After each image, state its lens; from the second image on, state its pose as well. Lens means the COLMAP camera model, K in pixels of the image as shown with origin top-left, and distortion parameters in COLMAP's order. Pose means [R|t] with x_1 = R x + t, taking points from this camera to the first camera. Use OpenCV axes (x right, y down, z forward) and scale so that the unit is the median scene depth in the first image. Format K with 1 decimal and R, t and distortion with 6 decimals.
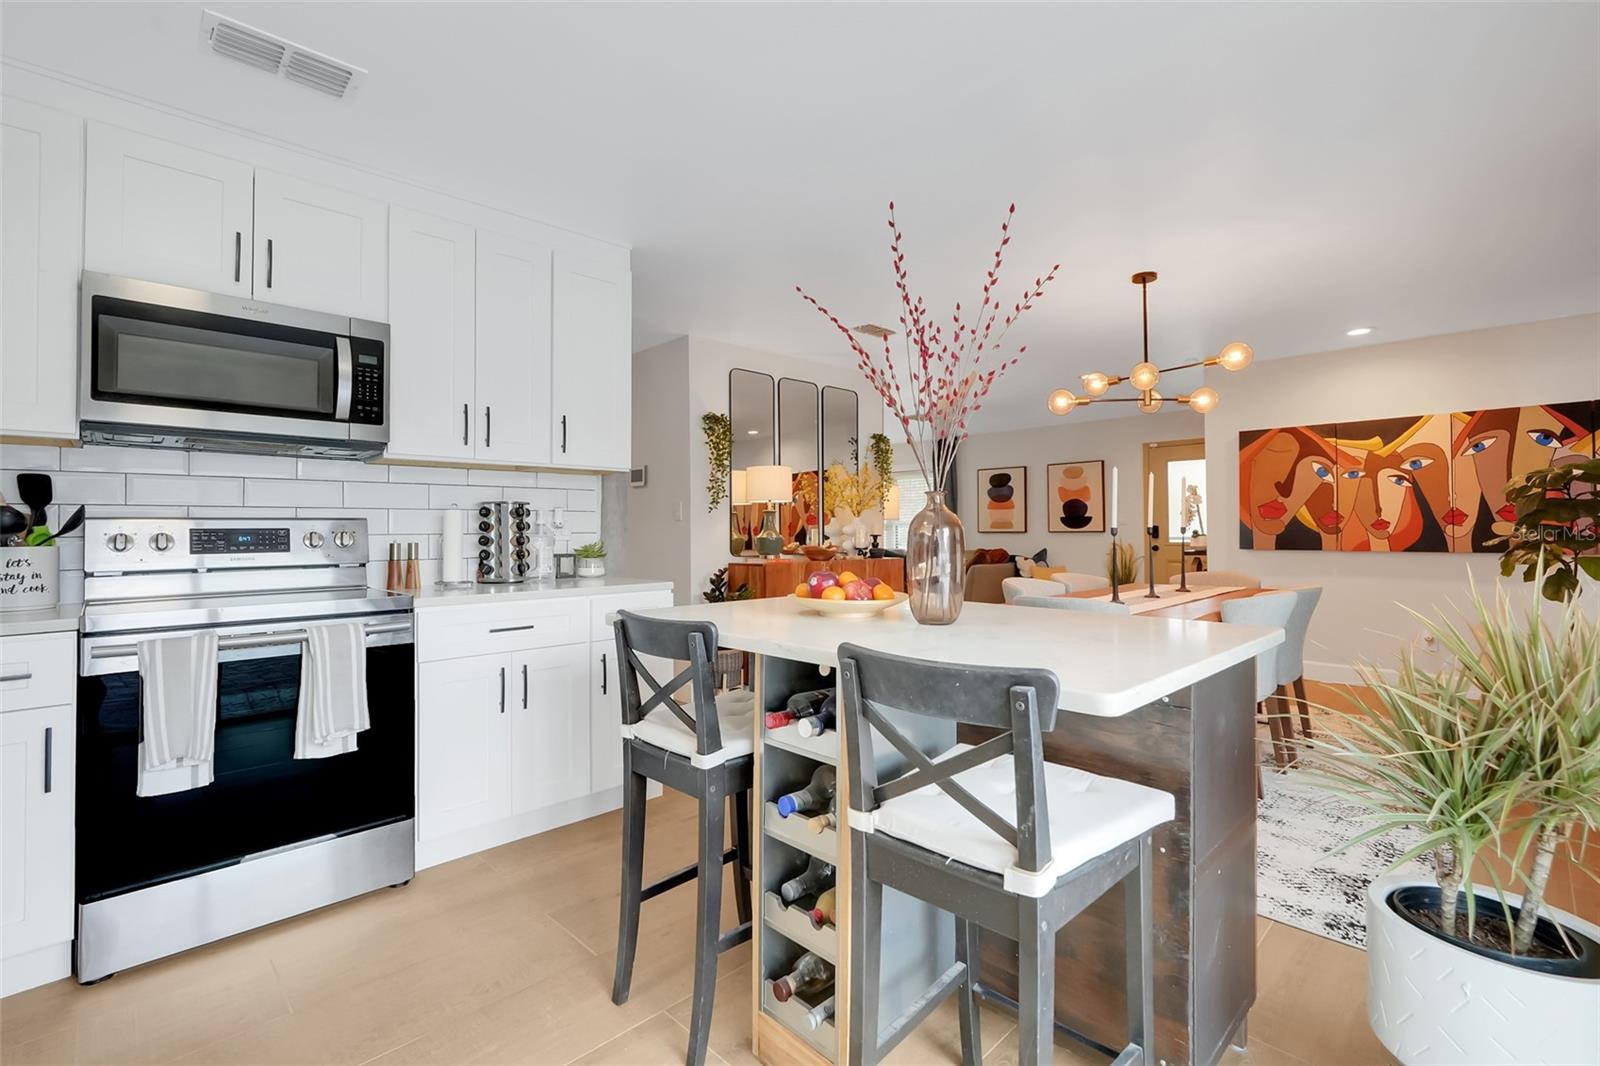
lens RADIAL K [[719.2, 0, 800.8], [0, 719.2, 516.1], [0, 0, 1]] dist [-0.014977, 0.007781]
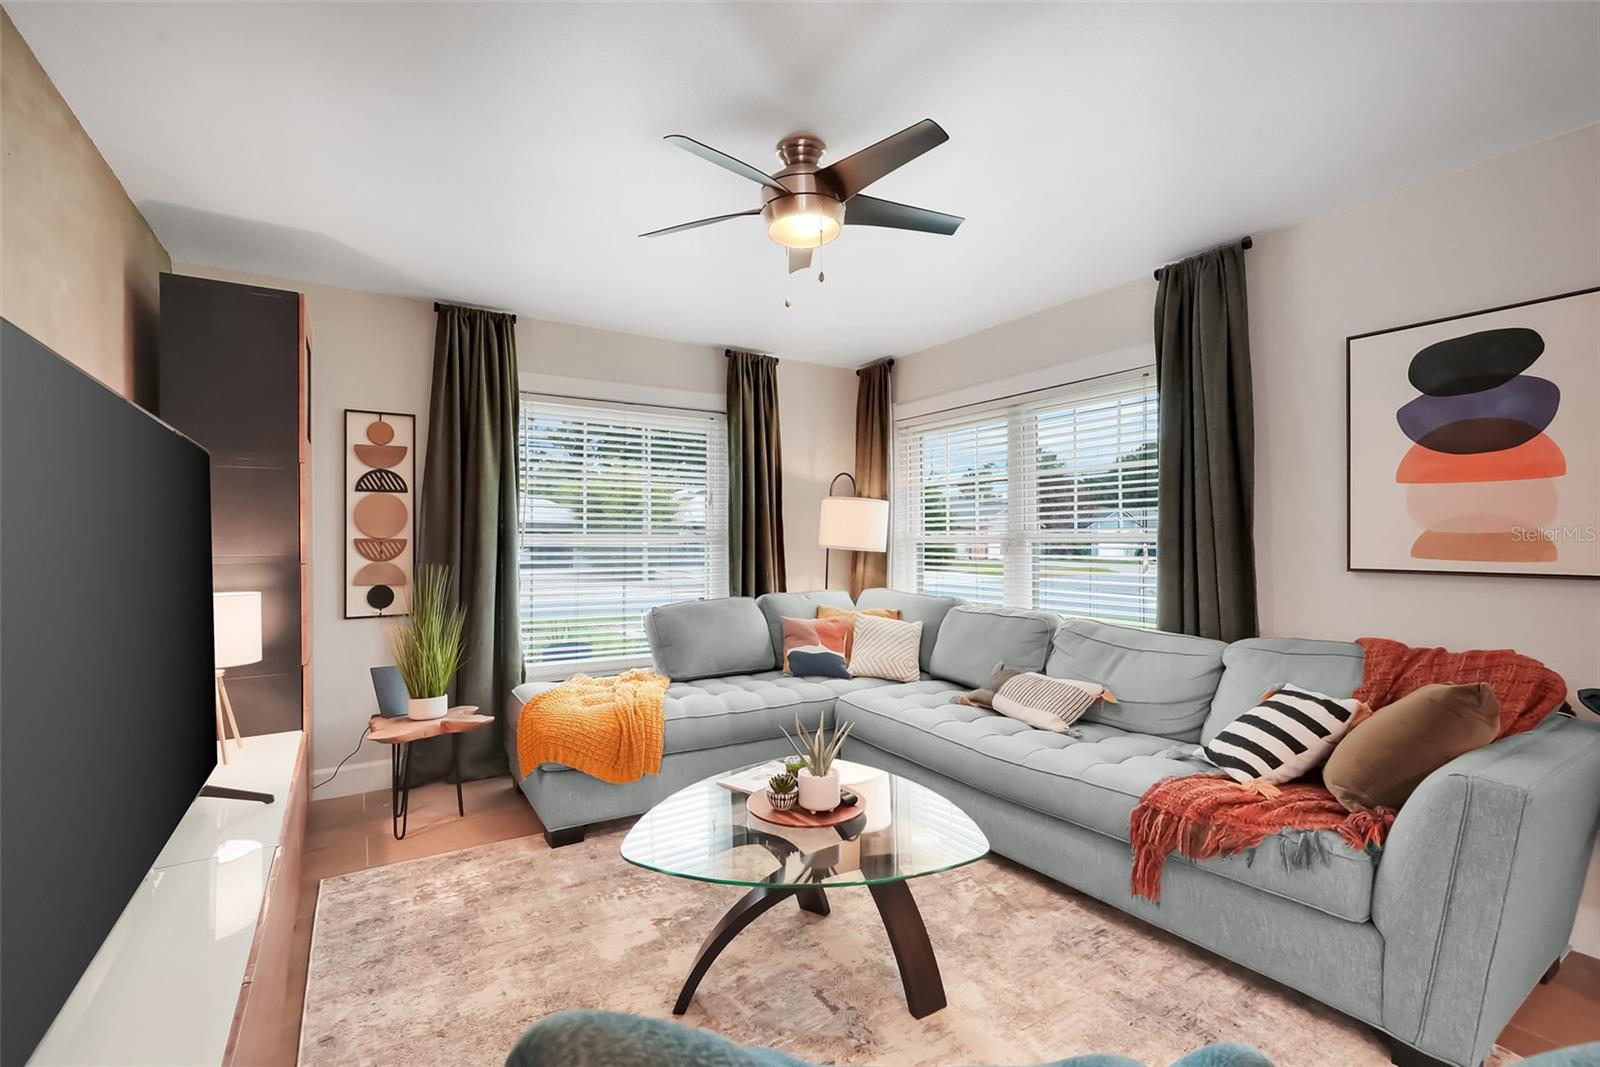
lens RADIAL K [[719.2, 0, 806.2], [0, 719.2, 536.4], [0, 0, 1]] dist [-0.014977, 0.007781]
pose [[0.981714, 0.005060, -0.190293, 0.206673], [-0.002076, 0.999872, 0.015874, 0.012484], [0.190349, -0.015188, 0.981599, 1.458359]]
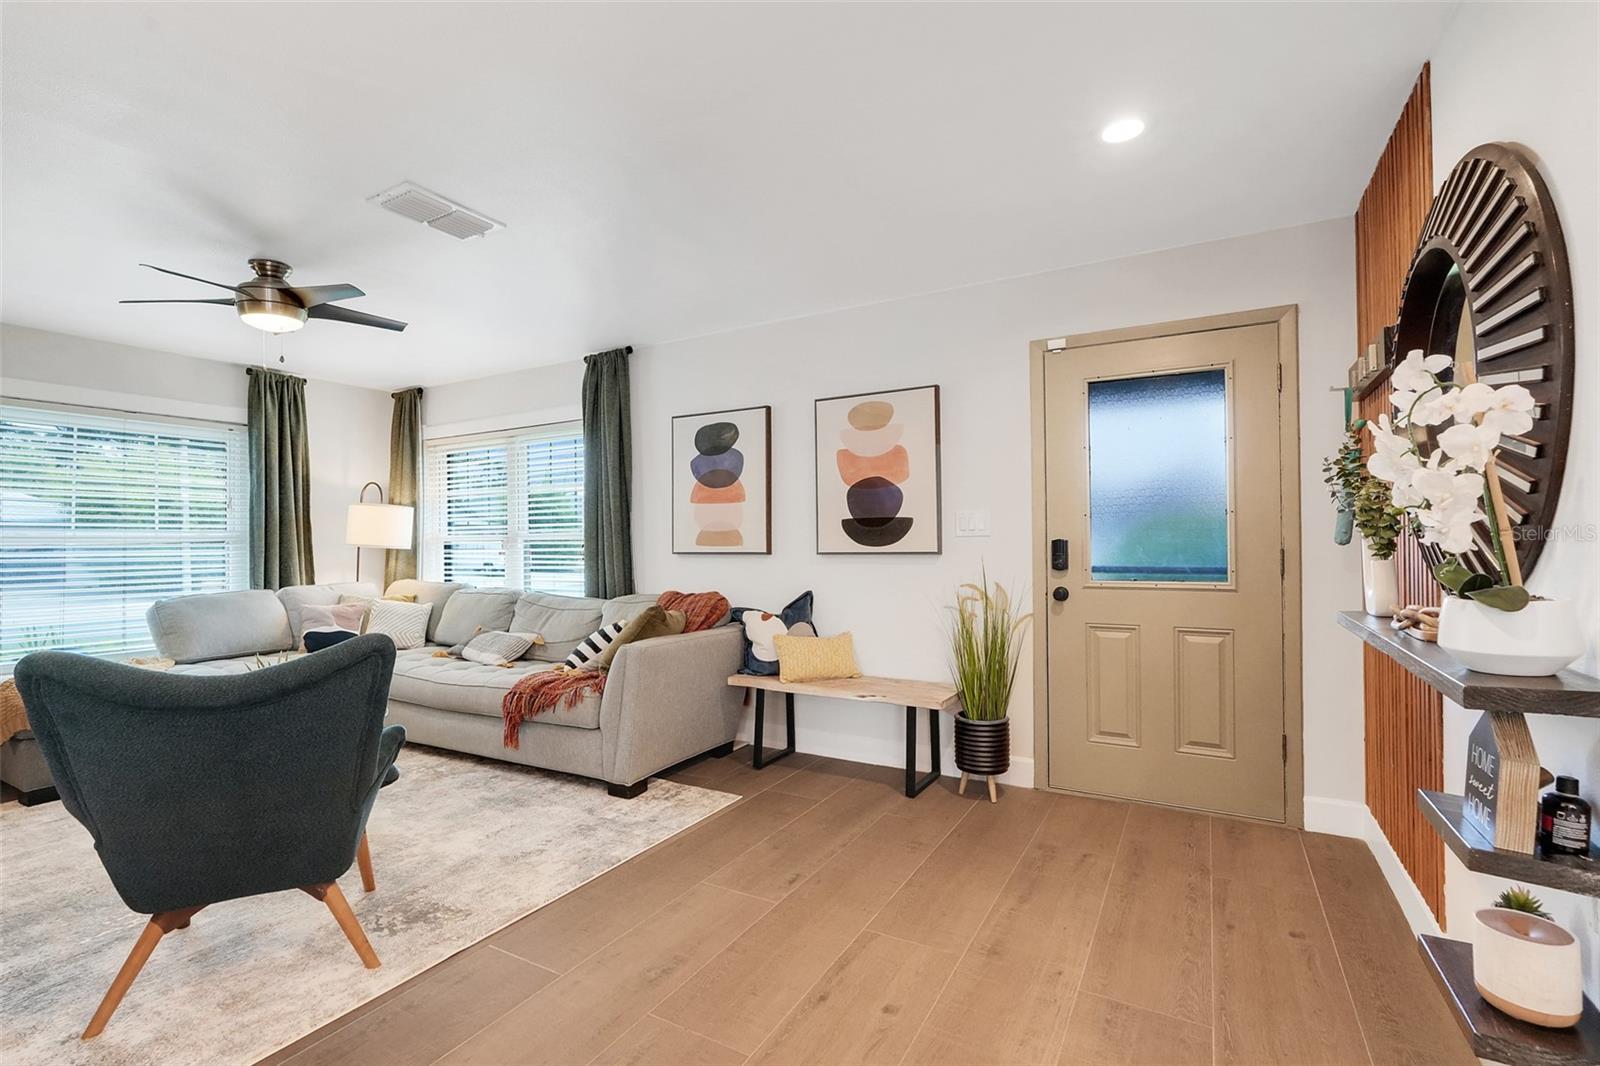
lens RADIAL K [[719.2, 0, 802.8], [0, 719.2, 531.1], [0, 0, 1]] dist [-0.014977, 0.007781]
pose [[0.956916, 0.000968, 0.290365, 0.403318], [-0.002785, 0.999979, 0.005847, 0.011195], [-0.290353, -0.006404, 0.956898, 1.121029]]
